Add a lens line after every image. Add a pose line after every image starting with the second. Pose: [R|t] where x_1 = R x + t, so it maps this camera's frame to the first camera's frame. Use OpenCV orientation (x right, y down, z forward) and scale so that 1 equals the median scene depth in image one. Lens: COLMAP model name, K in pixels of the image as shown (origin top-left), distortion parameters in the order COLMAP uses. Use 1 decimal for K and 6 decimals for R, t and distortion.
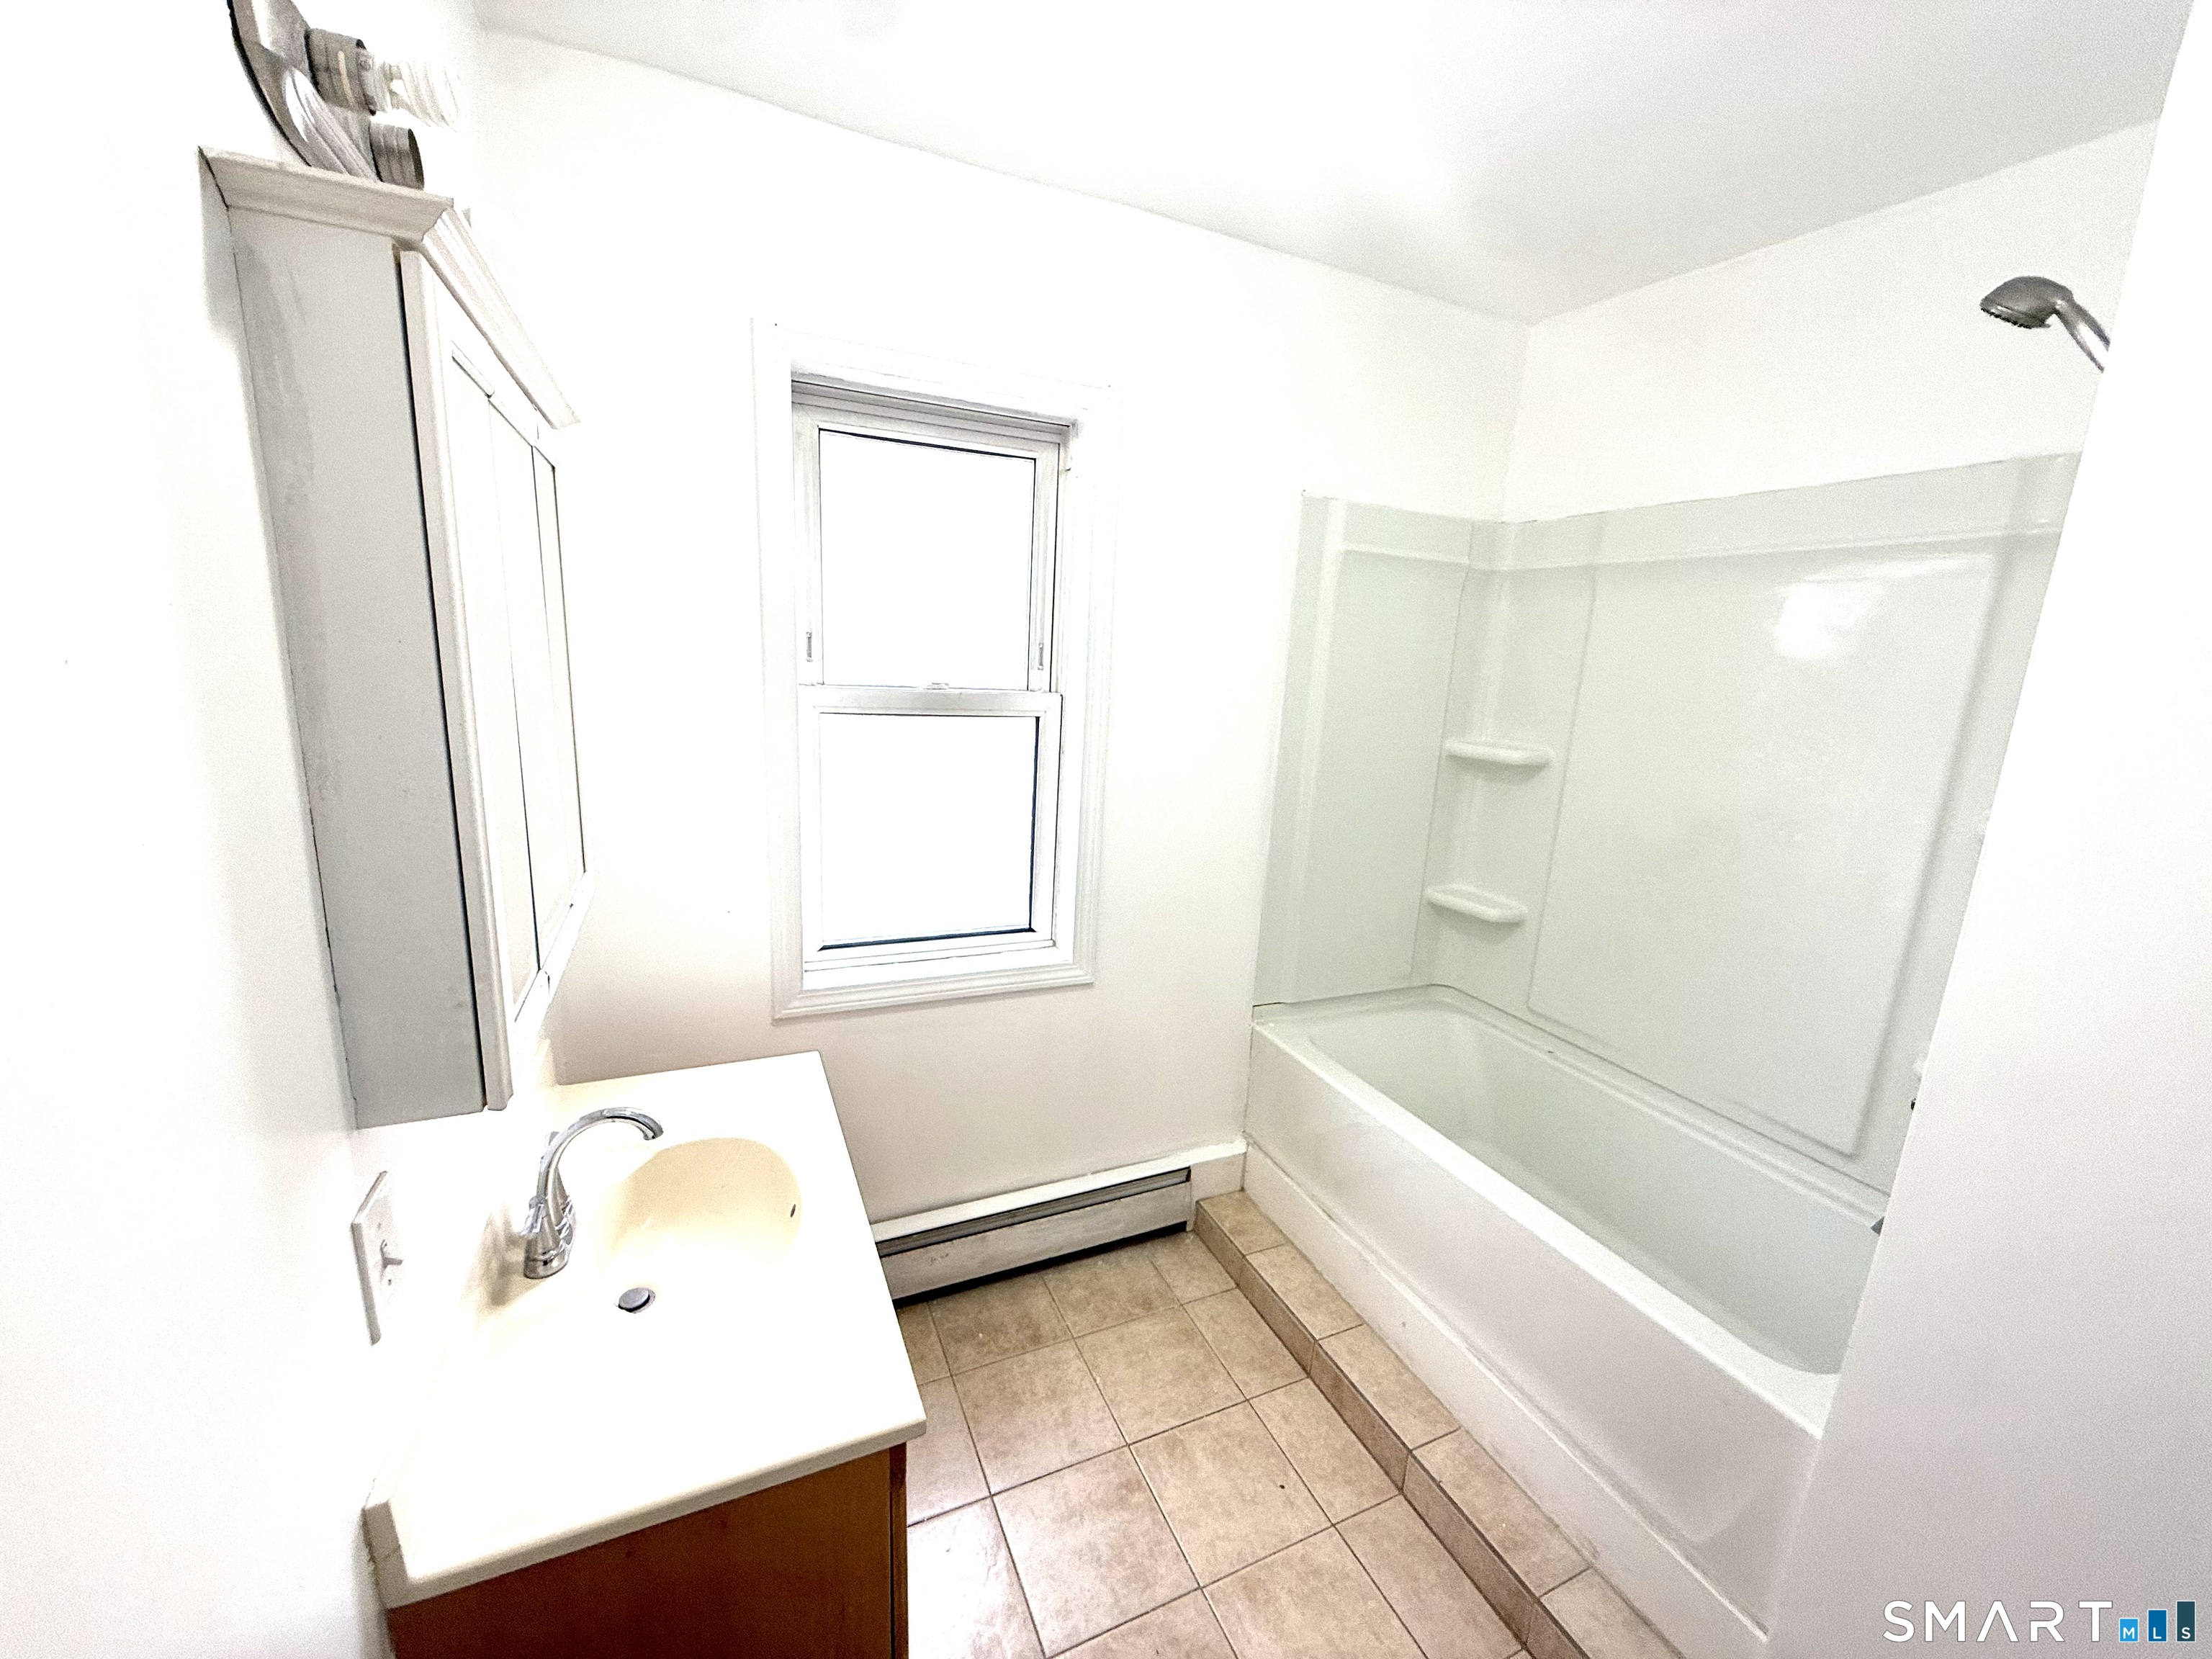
lens RADIAL K [[880.4, 0, 1098.6], [0, 880.4, 834.8], [0, 0, 1]] dist [-0.002442, -0.000084]
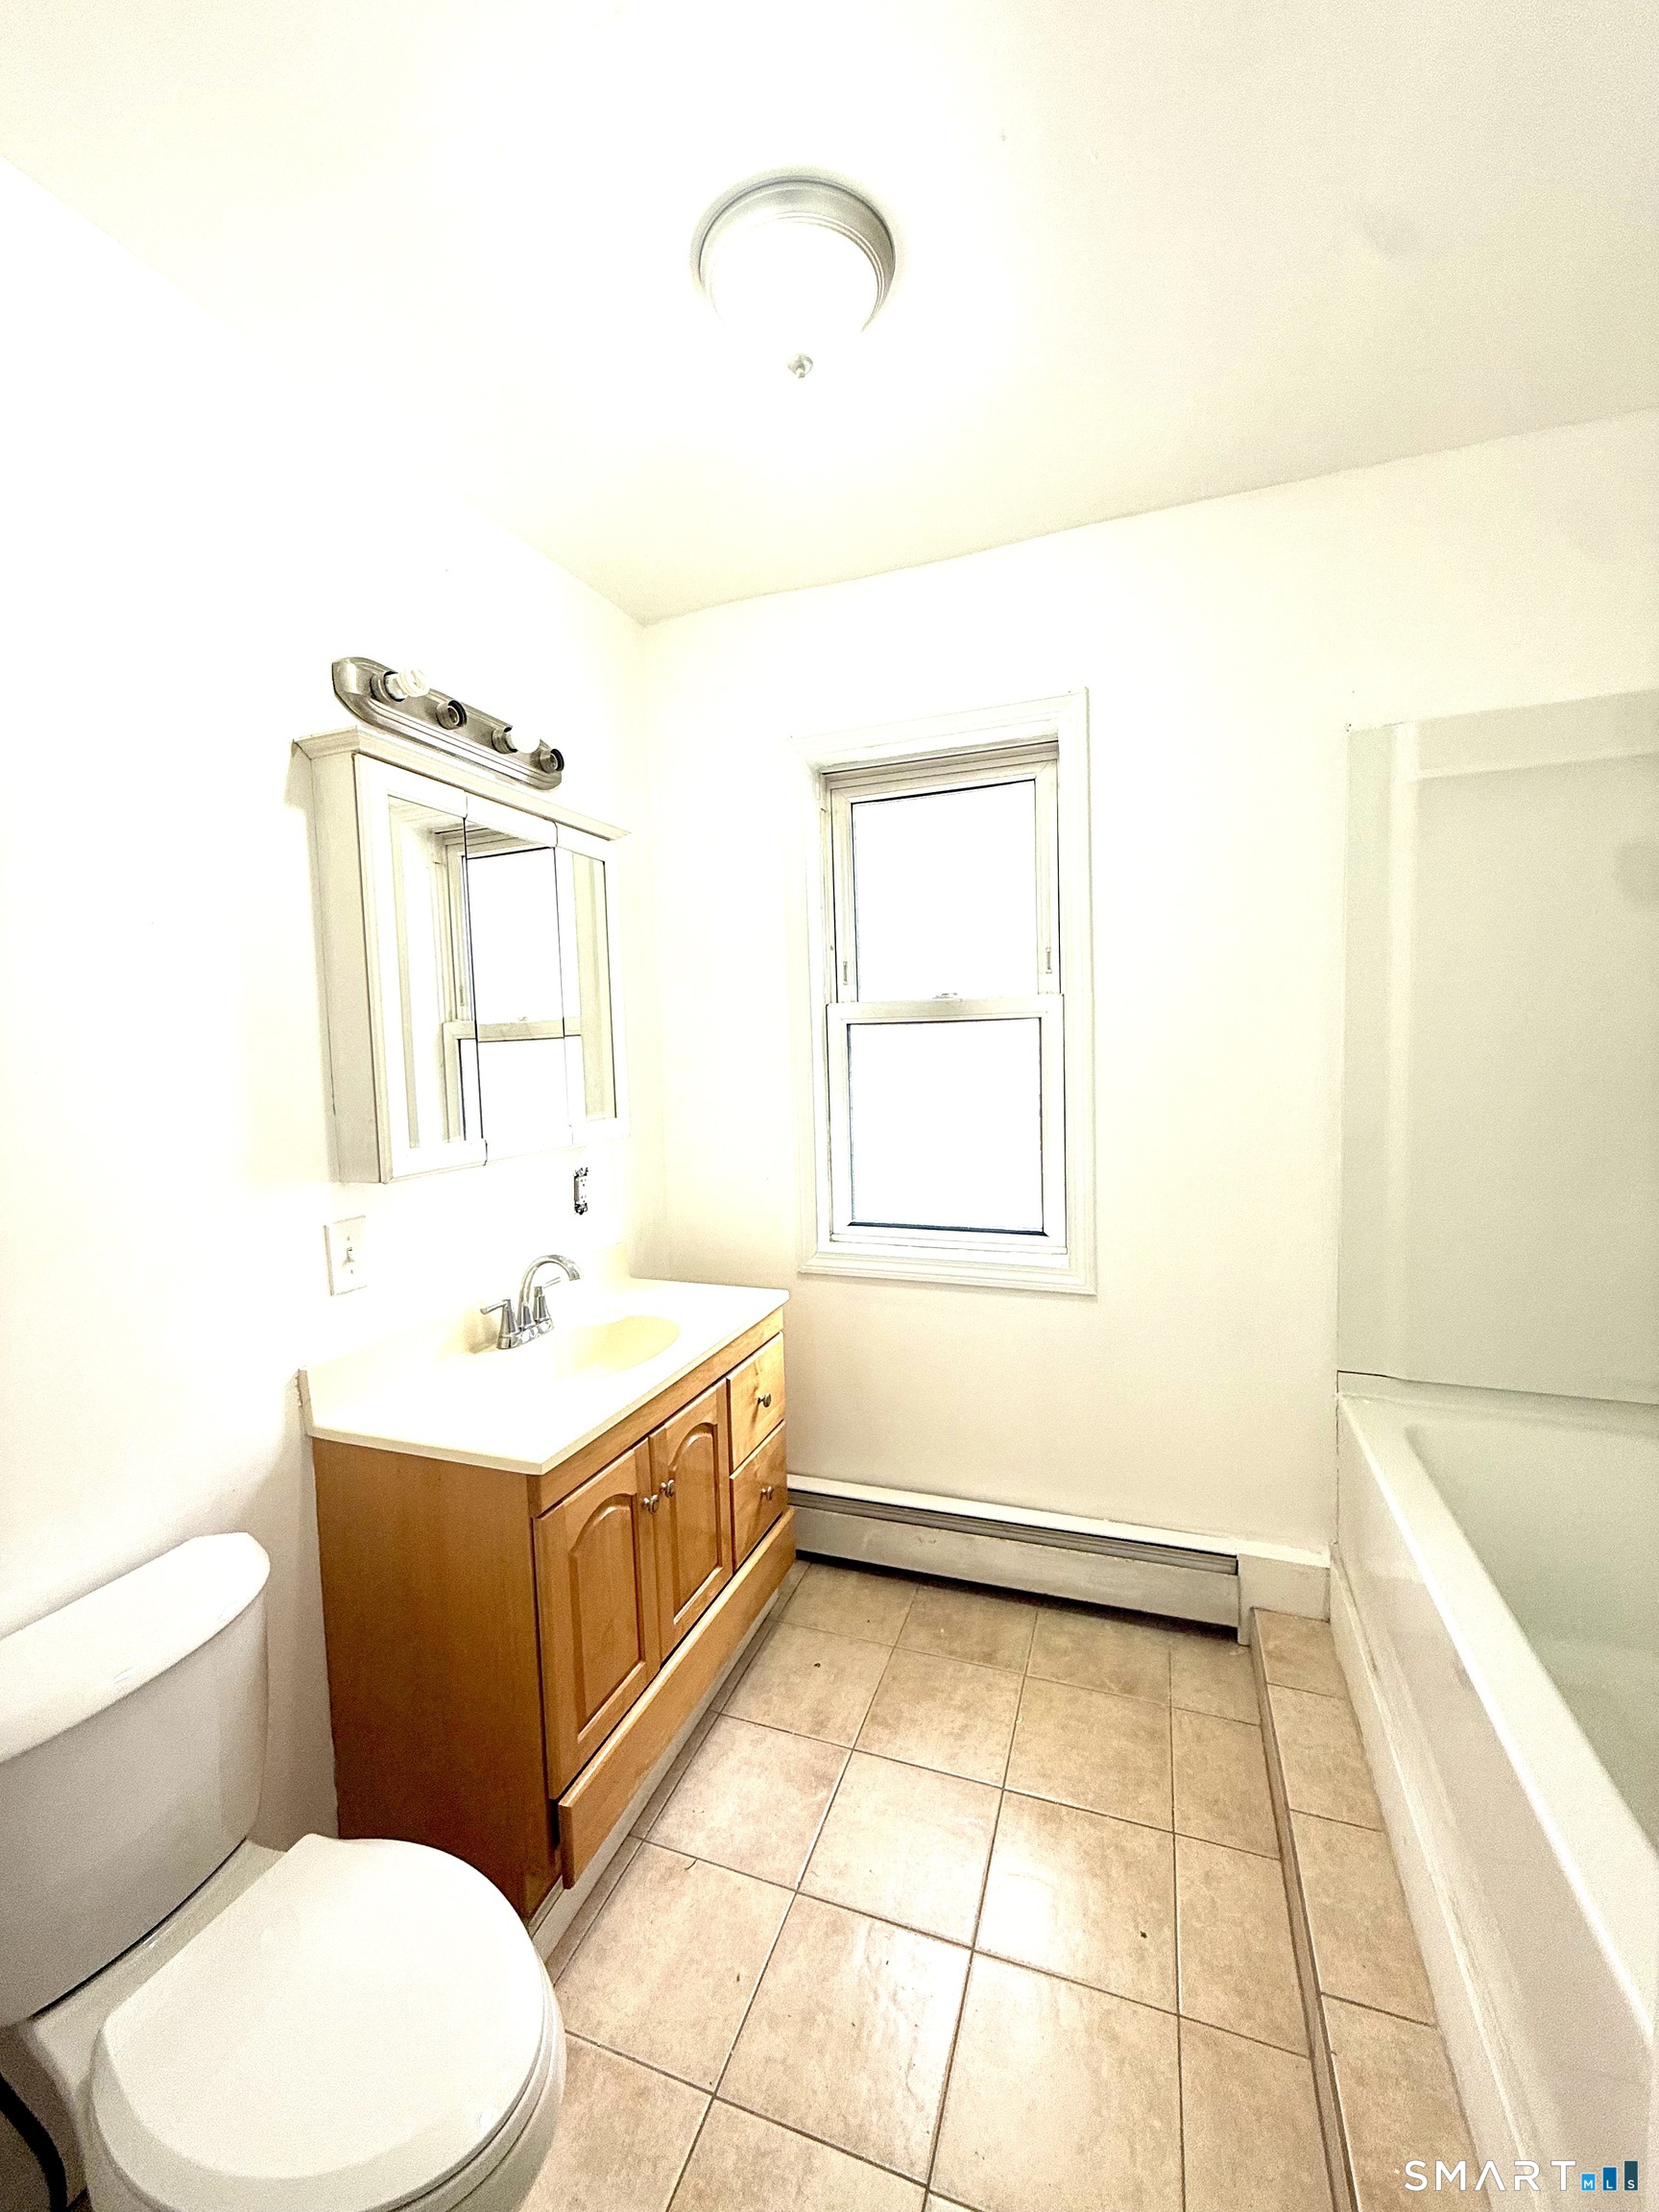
lens RADIAL K [[880.4, 0, 815.9], [0, 880.4, 1098.6], [0, 0, 1]] dist [-0.002442, -0.000084]
pose [[0.703840, -0.022672, -0.709996, 0.483505], [-0.085774, 0.989465, -0.116626, 0.102625], [0.705161, 0.142985, 0.694481, 0.122888]]
